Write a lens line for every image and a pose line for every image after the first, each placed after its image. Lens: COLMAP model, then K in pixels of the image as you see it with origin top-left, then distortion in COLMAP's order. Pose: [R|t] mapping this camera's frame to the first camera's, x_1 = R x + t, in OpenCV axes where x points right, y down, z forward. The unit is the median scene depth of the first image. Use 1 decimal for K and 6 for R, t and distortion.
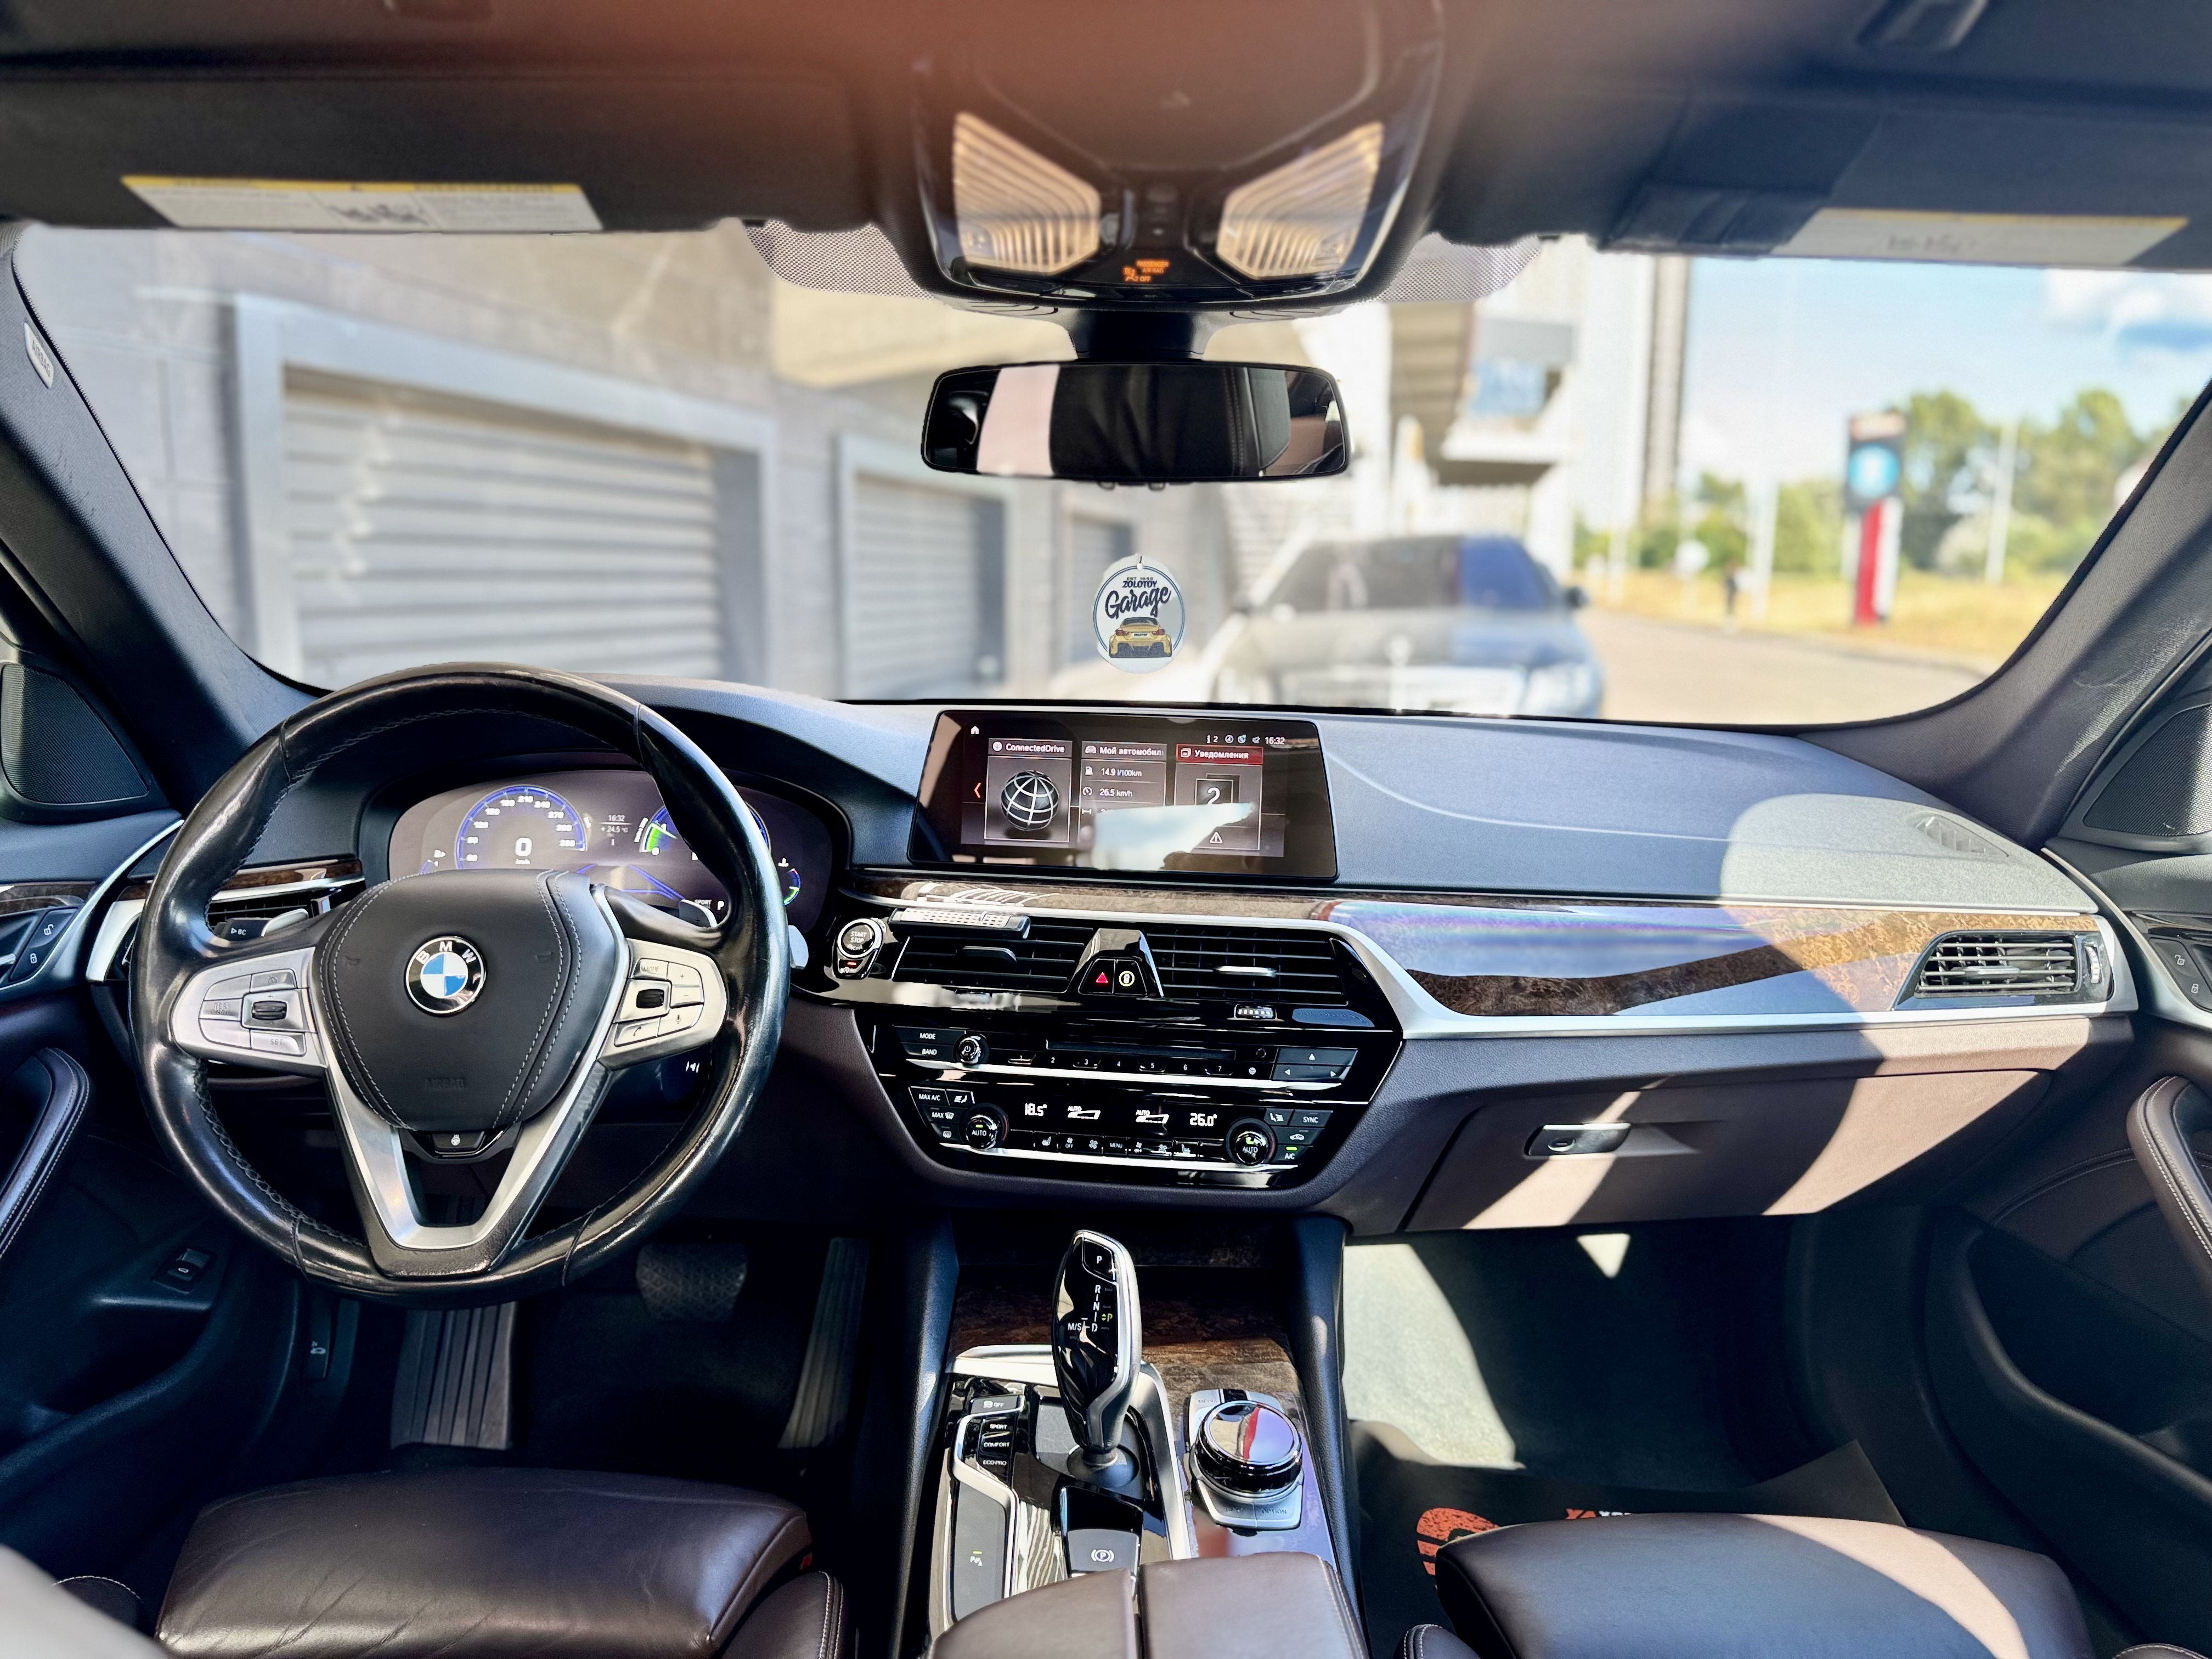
lens RADIAL K [[1516.7, 0, 1106.0], [0, 1516.7, 829.5], [0, 0, 1]] dist [-0.005803, -0.004348]
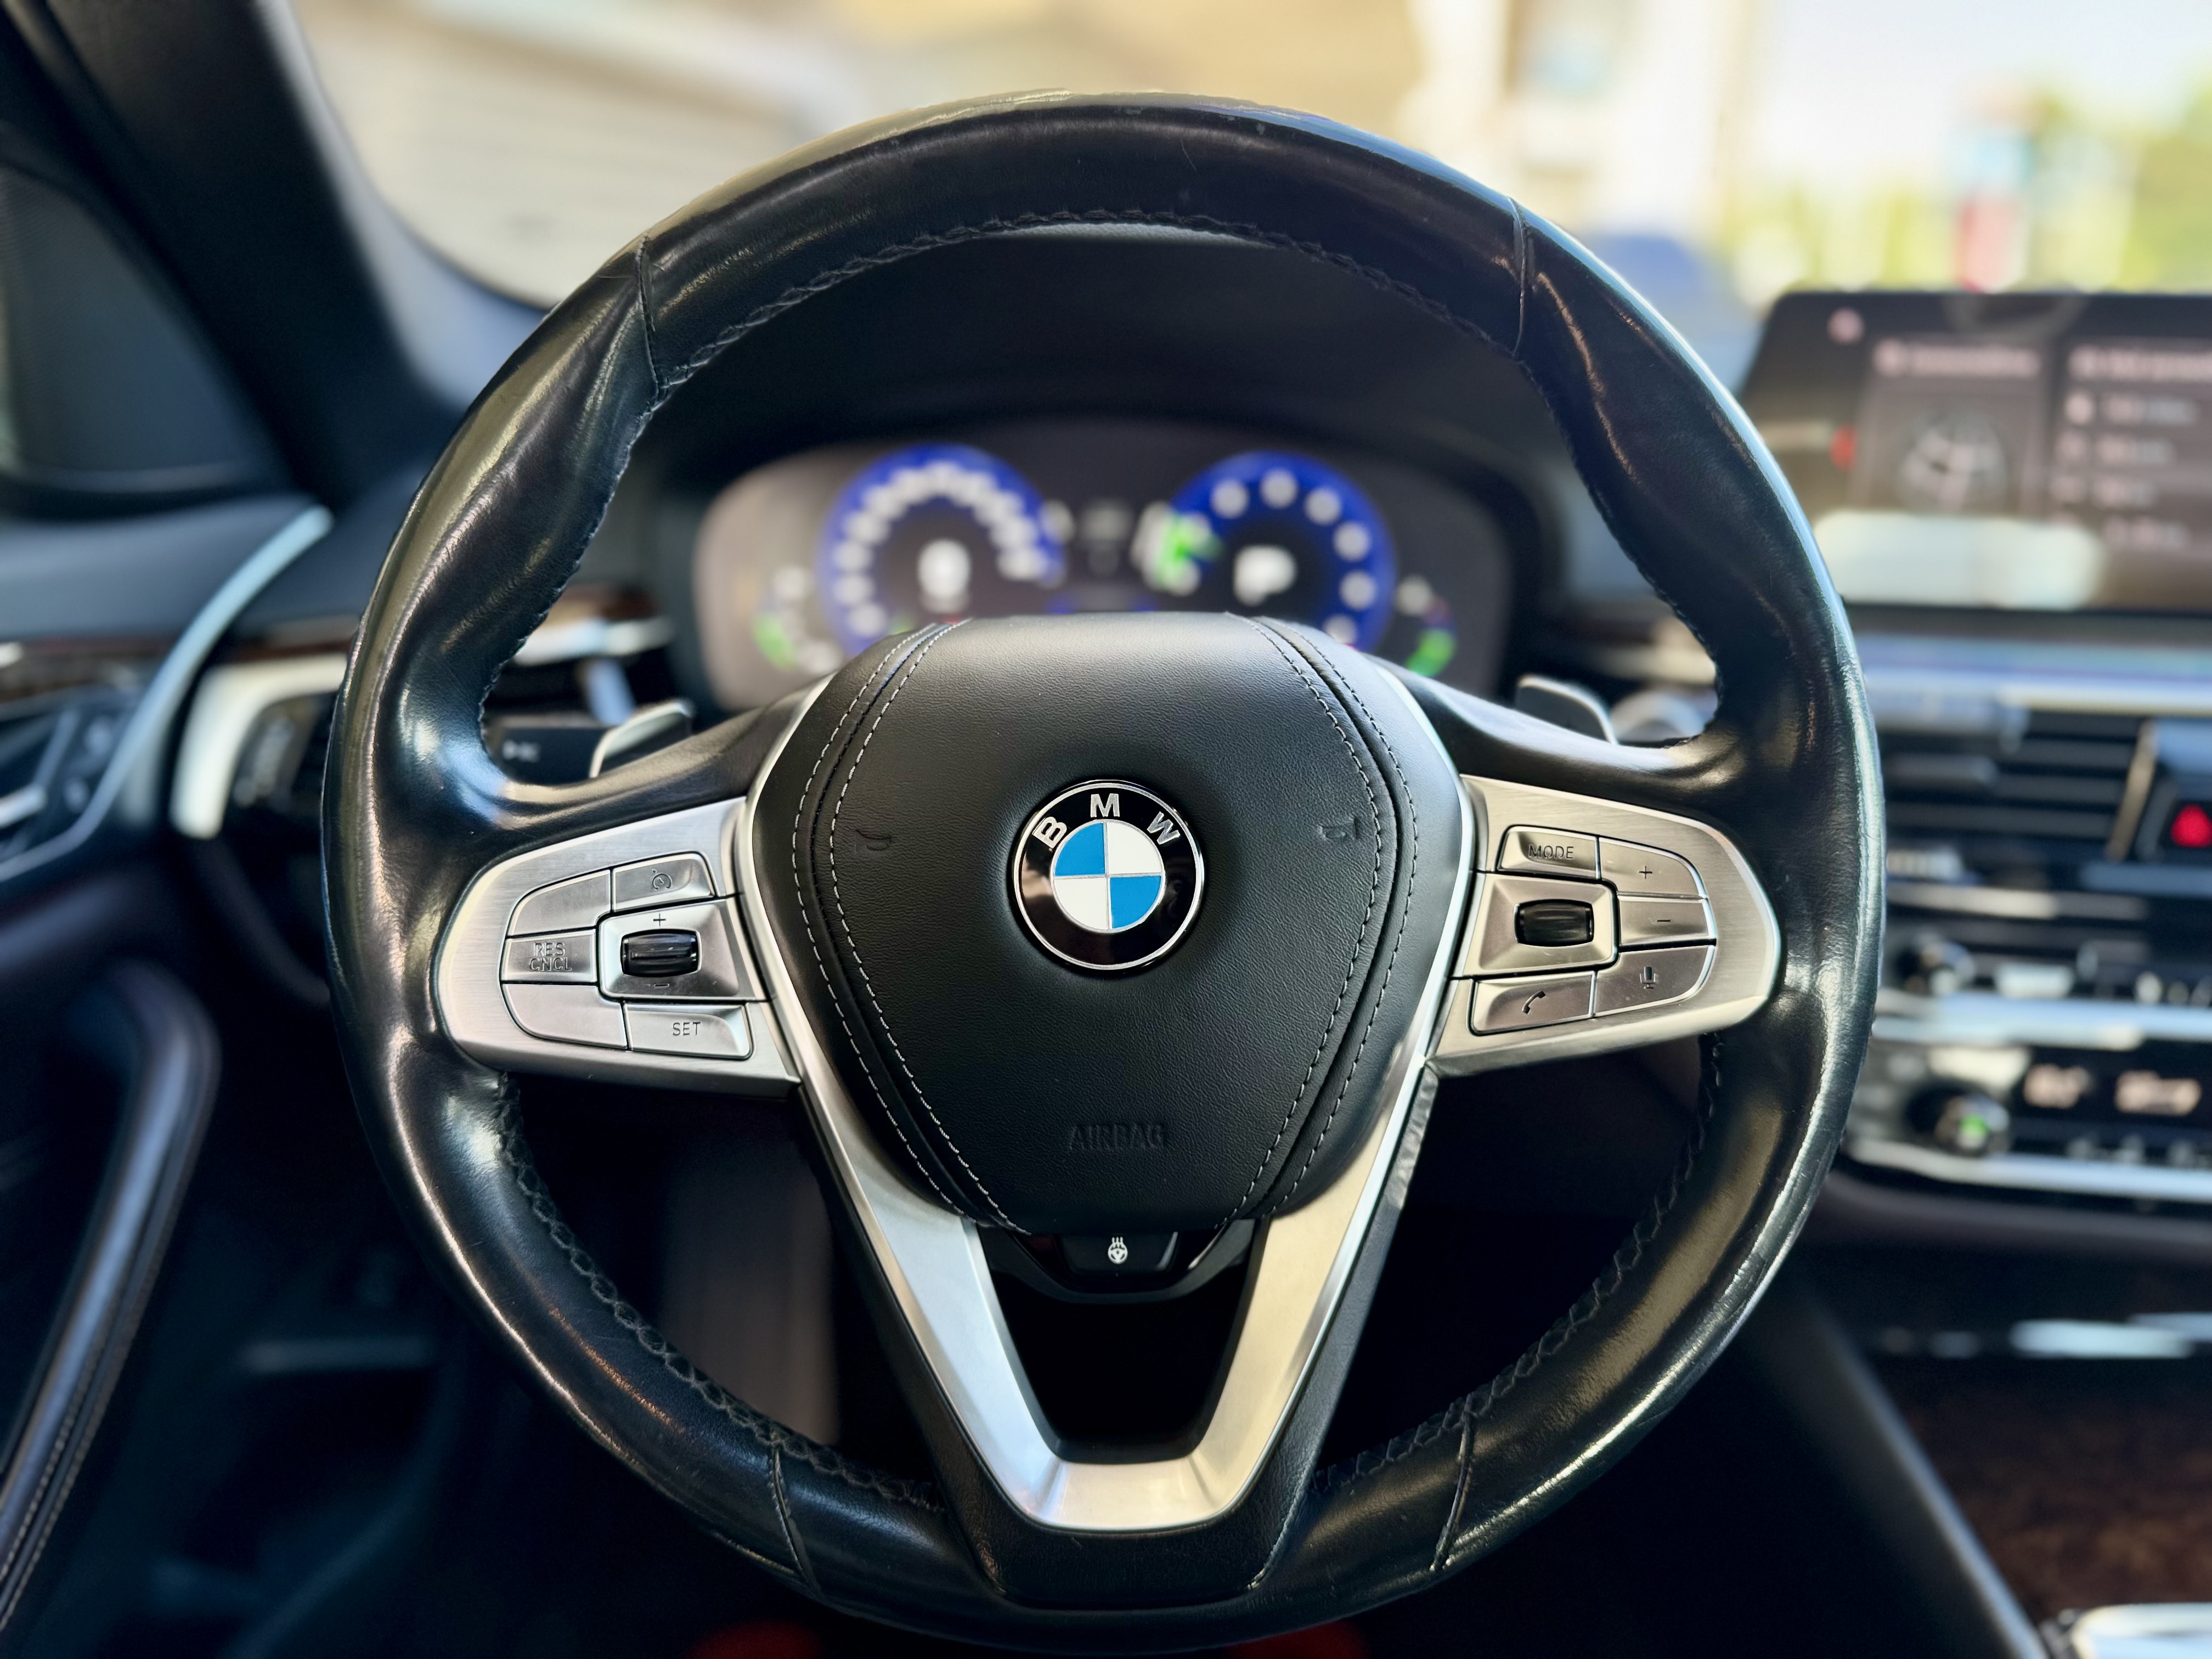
lens RADIAL K [[1575.1, 0, 1106.0], [0, 1575.1, 829.5], [0, 0, 1]] dist [0.001522, -0.001323]
pose [[0.999725, -0.001558, -0.023397, -0.417886], [0.005478, 0.985703, 0.168405, 0.013087], [0.022801, -0.168486, 0.985440, 0.576097]]
